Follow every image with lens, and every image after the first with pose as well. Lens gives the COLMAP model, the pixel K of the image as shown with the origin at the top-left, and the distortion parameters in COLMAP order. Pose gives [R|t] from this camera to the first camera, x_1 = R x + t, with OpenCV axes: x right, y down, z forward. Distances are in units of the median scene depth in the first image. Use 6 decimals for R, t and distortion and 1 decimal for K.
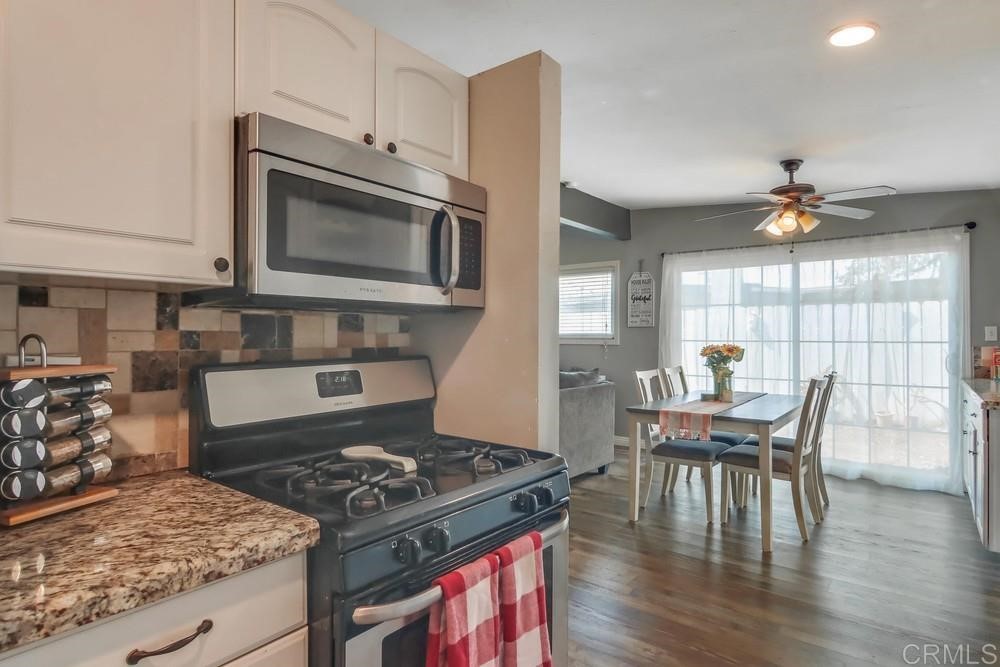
lens RADIAL K [[531.8, 0, 501.5], [0, 531.8, 330.8], [0, 0, 1]] dist [0.002059, -0.007779]
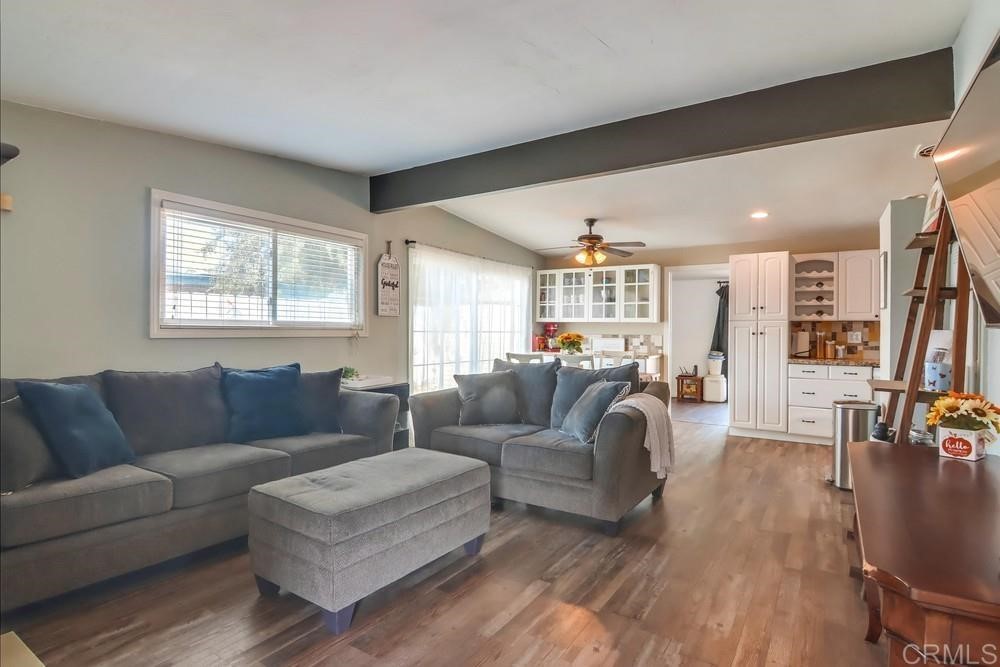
lens RADIAL K [[519.0, 0, 497.6], [0, 519.0, 331.5], [0, 0, 1]] dist [0.000466, -0.014794]
pose [[-0.110776, -0.001513, 0.993844, -0.634302], [-0.014251, 0.999898, -0.000067, 0.016617], [-0.993743, -0.014171, -0.110786, 0.921158]]
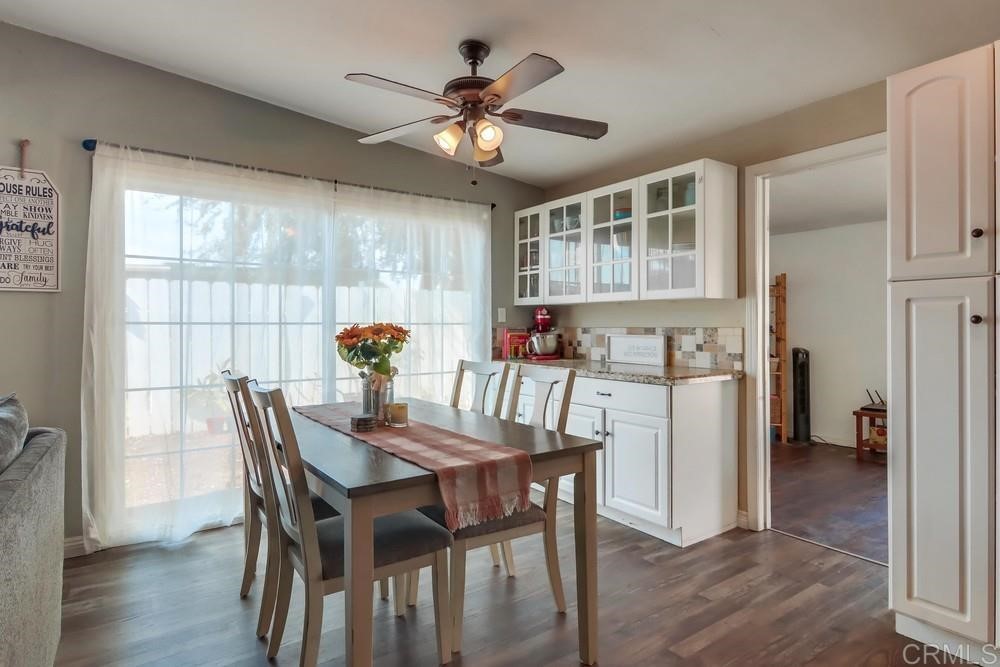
lens RADIAL K [[531.8, 0, 501.5], [0, 531.8, 330.8], [0, 0, 1]] dist [0.002059, -0.007779]
pose [[0.270126, -0.006576, 0.962803, -0.056715], [-0.006304, 0.999943, 0.008599, 0.019384], [-0.962804, -0.008392, 0.270069, 0.497638]]
